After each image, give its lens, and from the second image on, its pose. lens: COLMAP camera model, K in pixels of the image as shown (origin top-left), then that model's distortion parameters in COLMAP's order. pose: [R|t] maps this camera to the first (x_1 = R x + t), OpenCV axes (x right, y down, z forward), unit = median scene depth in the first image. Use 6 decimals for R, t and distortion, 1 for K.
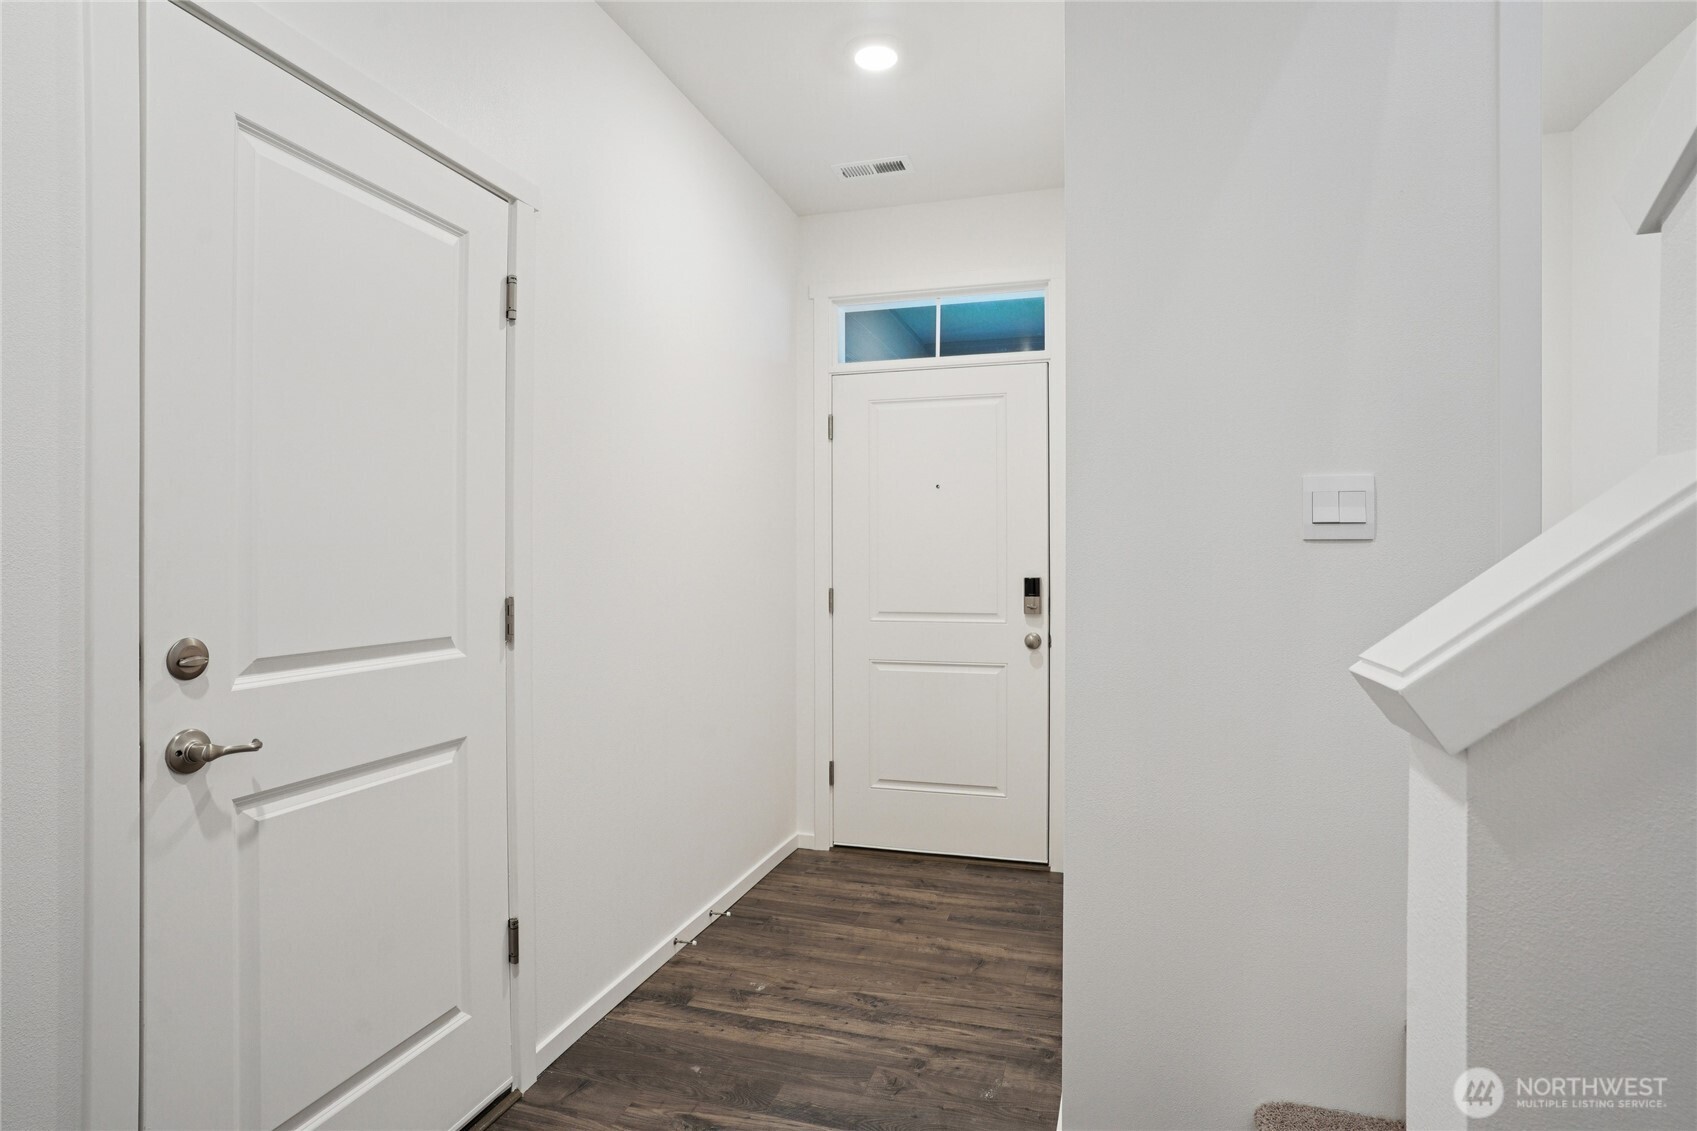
lens RADIAL K [[894.3, 0, 848.0], [0, 894.3, 561.2], [0, 0, 1]] dist [-0.046586, 0.010666]
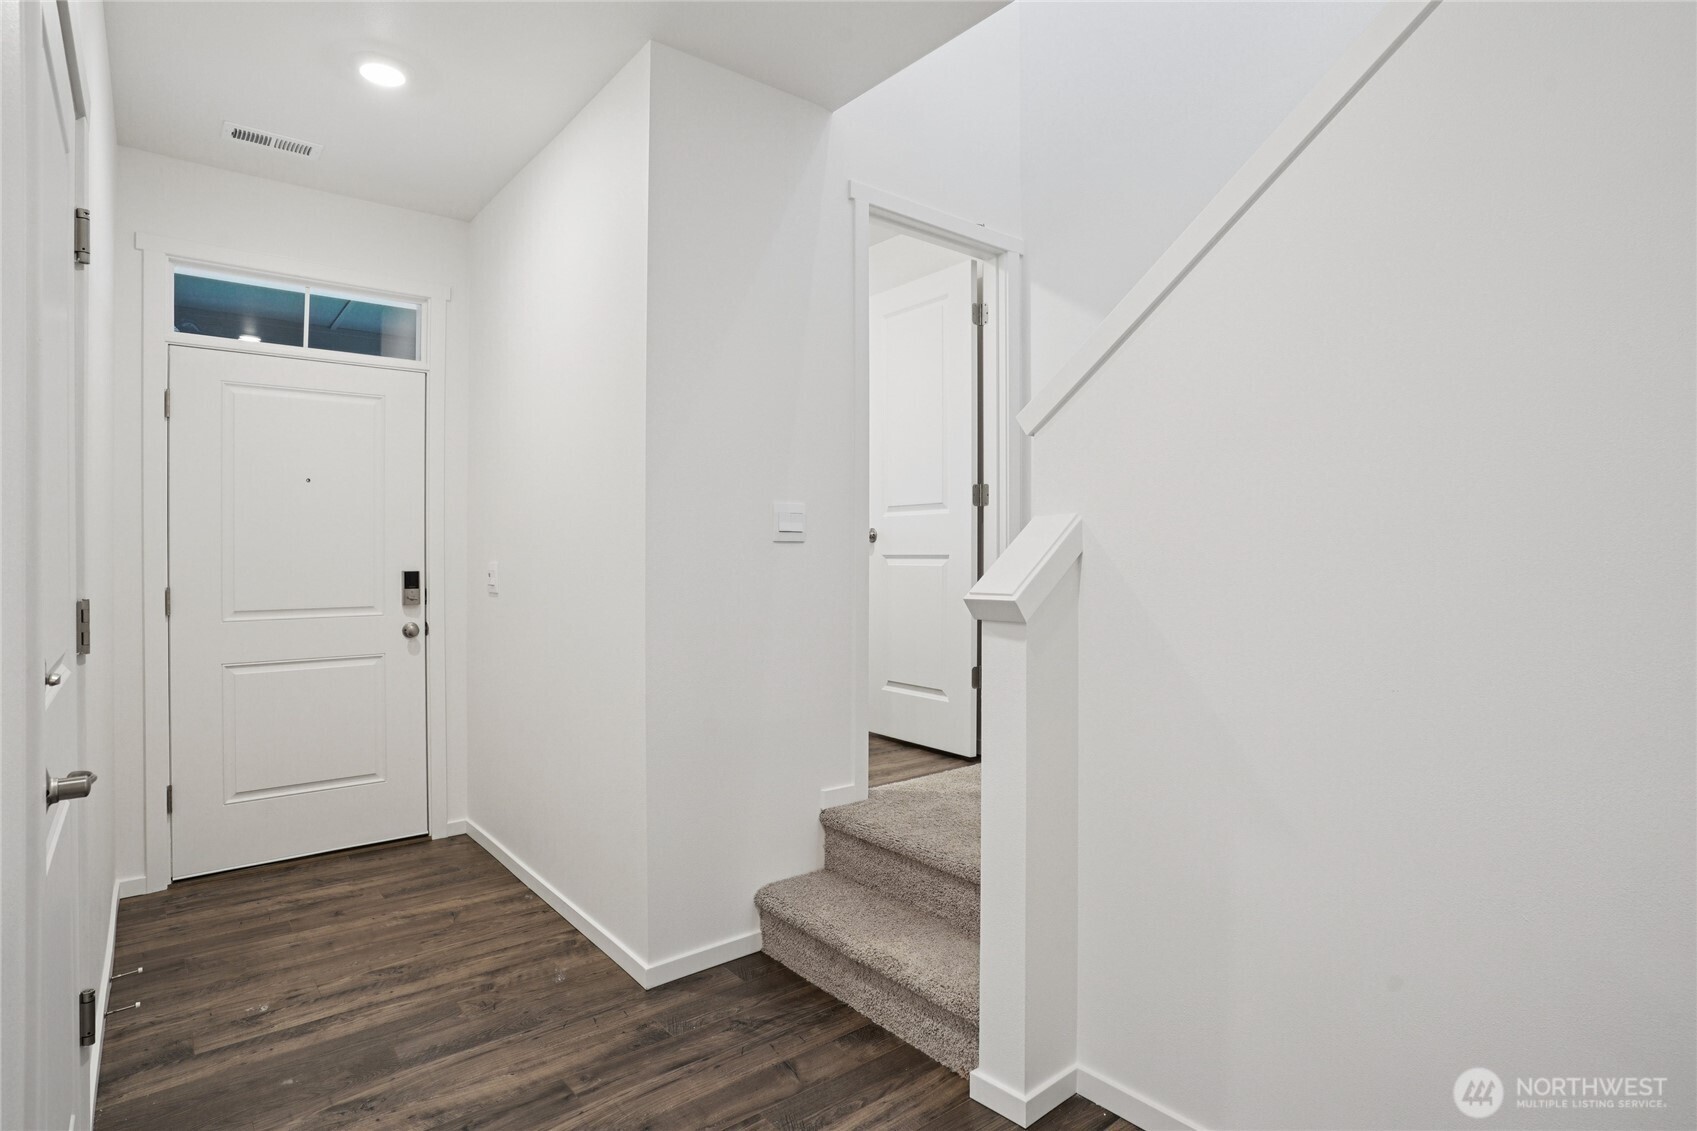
lens RADIAL K [[894.3, 0, 839.3], [0, 894.3, 562.2], [0, 0, 1]] dist [-0.046586, 0.010666]
pose [[0.552394, -0.008674, 0.833538, -0.455305], [0.003624, 0.999961, 0.008004, 0.001153], [-0.833576, -0.001401, 0.552404, -0.020584]]
